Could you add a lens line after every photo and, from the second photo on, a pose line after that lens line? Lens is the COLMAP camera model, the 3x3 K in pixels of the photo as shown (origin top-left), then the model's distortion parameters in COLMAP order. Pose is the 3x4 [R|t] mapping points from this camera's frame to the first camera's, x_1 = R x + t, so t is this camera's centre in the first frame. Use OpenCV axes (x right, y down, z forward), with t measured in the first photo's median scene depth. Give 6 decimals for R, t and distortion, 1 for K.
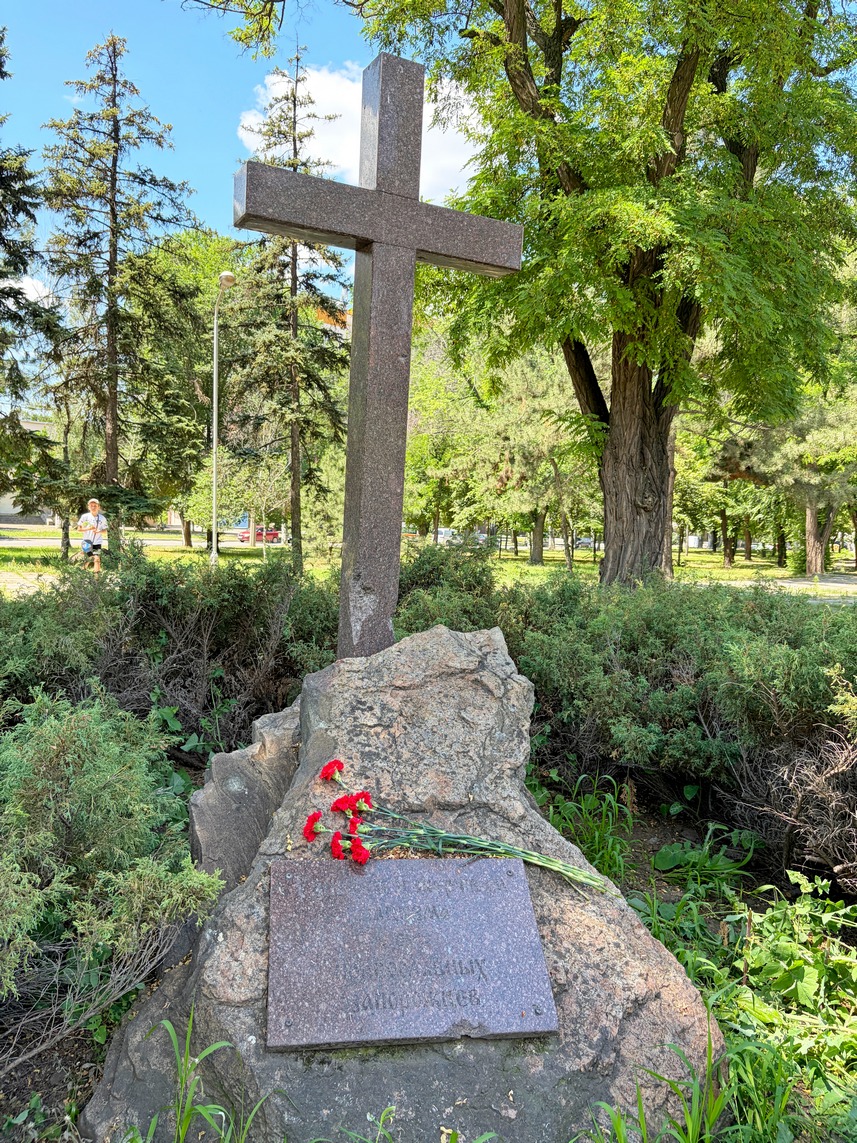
lens RADIAL K [[855.3, 0, 428.5], [0, 855.3, 571.5], [0, 0, 1]] dist [0.002171, 0.003213]
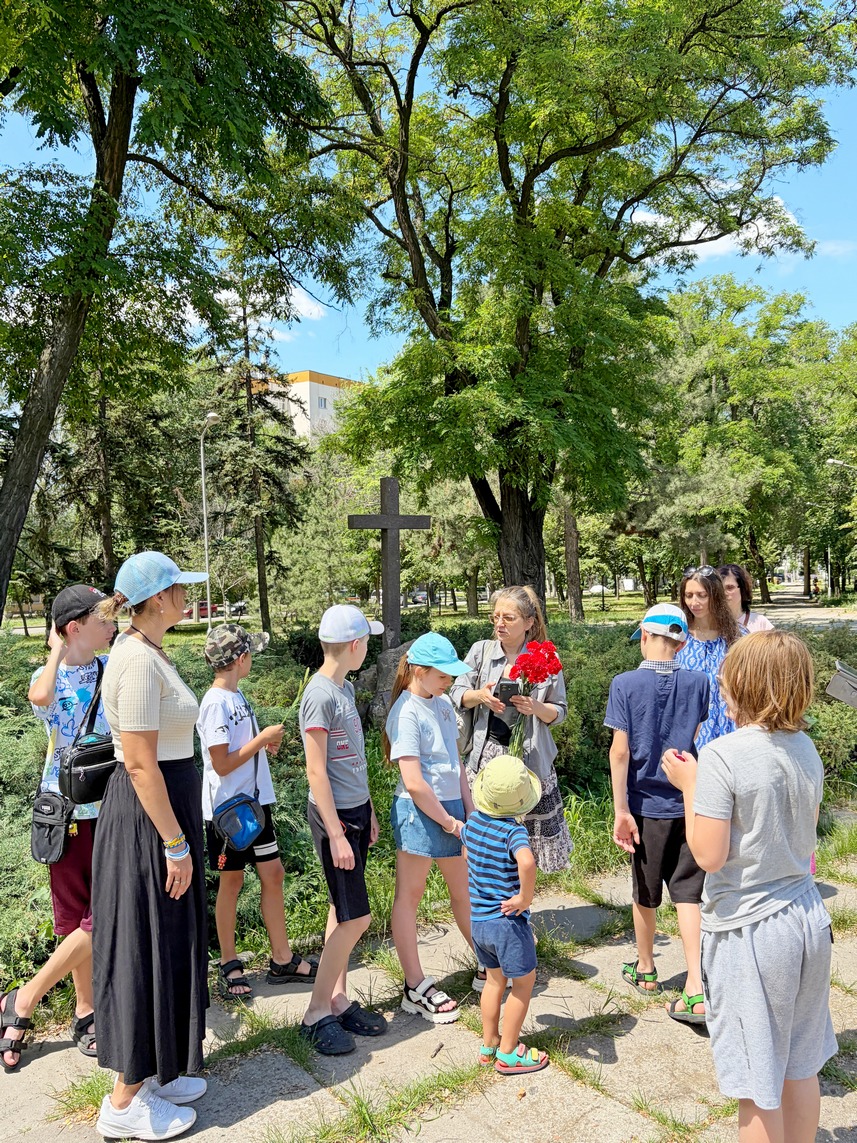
lens RADIAL K [[917.5, 0, 428.5], [0, 917.5, 571.5], [0, 0, 1]] dist [0.046351, -0.000342]
pose [[0.994934, -0.070539, 0.071625, -0.038313], [0.075040, 0.995237, -0.062232, 0.002477], [-0.066894, 0.067291, 0.995488, -0.632335]]
